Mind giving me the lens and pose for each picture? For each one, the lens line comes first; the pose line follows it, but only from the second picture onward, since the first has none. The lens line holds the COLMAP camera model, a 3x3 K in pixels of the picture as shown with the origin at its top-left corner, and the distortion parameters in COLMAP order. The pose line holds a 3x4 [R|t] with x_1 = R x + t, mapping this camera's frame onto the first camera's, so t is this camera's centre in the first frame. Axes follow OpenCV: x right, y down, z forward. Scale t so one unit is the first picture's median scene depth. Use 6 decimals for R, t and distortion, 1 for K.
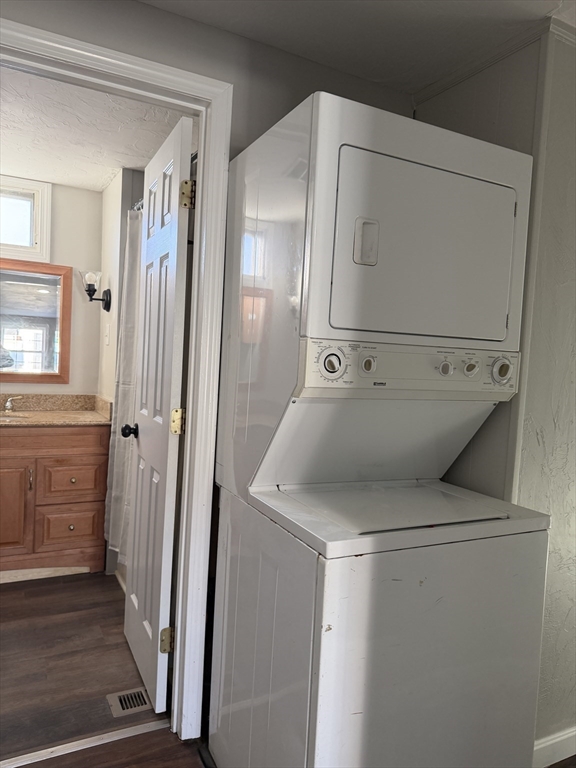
lens RADIAL K [[547.1, 0, 286.9], [0, 547.1, 381.5], [0, 0, 1]] dist [0.023919, -0.022226]
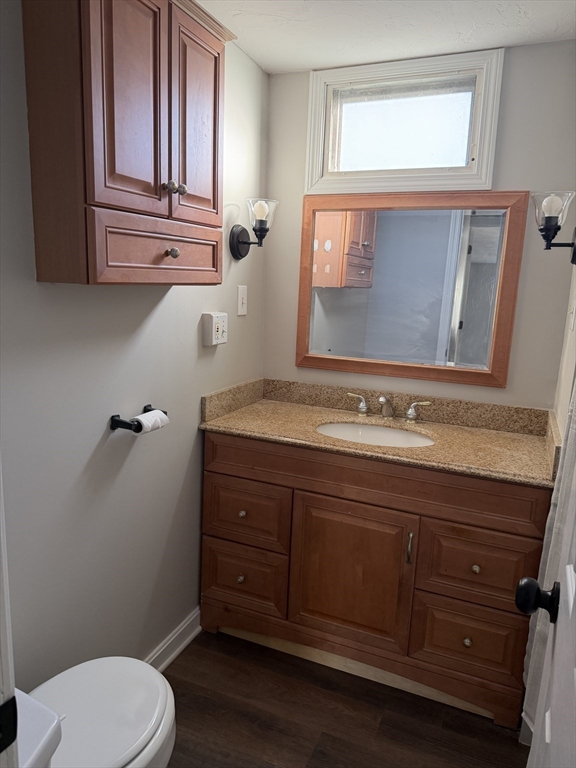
lens RADIAL K [[547.1, 0, 290.7], [0, 547.1, 382.0], [0, 0, 1]] dist [0.023919, -0.022226]
pose [[0.635538, 0.119338, -0.762791, -0.086078], [-0.044704, 0.992012, 0.117953, -0.067582], [0.770774, -0.040864, 0.635797, 0.445914]]
